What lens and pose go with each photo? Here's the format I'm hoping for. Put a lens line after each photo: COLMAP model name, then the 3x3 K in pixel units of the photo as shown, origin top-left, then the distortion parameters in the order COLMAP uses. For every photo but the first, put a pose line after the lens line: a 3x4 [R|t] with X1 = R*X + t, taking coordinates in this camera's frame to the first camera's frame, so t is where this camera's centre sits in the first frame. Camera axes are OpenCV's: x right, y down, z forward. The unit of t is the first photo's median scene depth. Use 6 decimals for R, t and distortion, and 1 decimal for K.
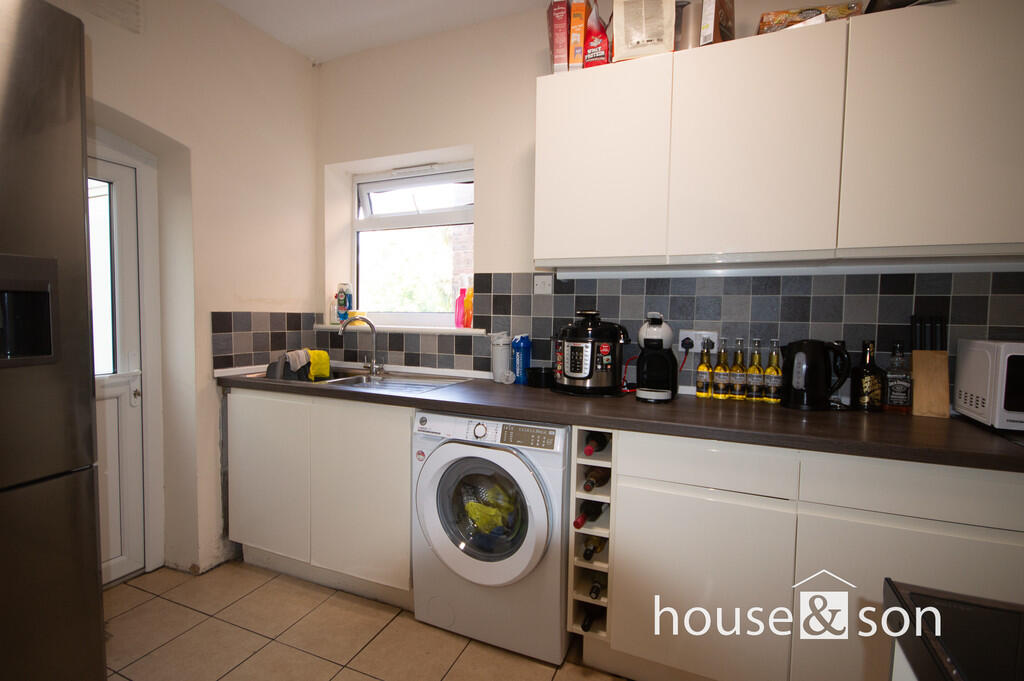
lens RADIAL K [[481.2, 0, 512.0], [0, 481.2, 340.5], [0, 0, 1]] dist [0.000619, 0.000633]
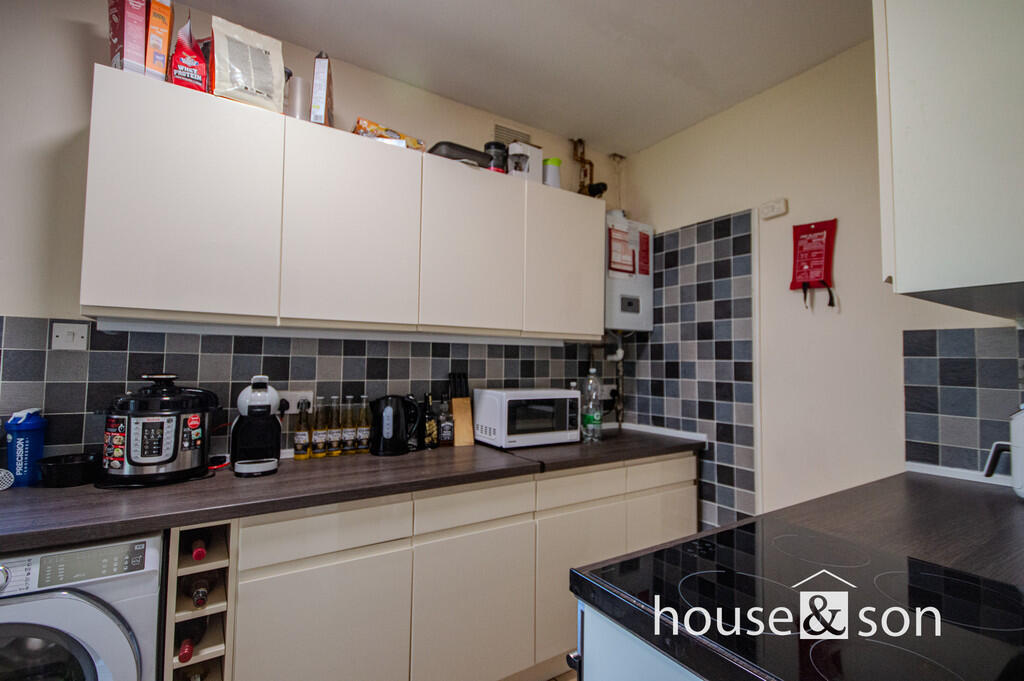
lens RADIAL K [[471.4, 0, 512.0], [0, 471.4, 340.5], [0, 0, 1]] dist [0.002850, -0.006263]
pose [[0.542501, 0.029595, 0.839534, -0.198299], [0.038346, 0.997465, -0.059942, -0.052766], [-0.839180, 0.064712, 0.539991, 0.099167]]
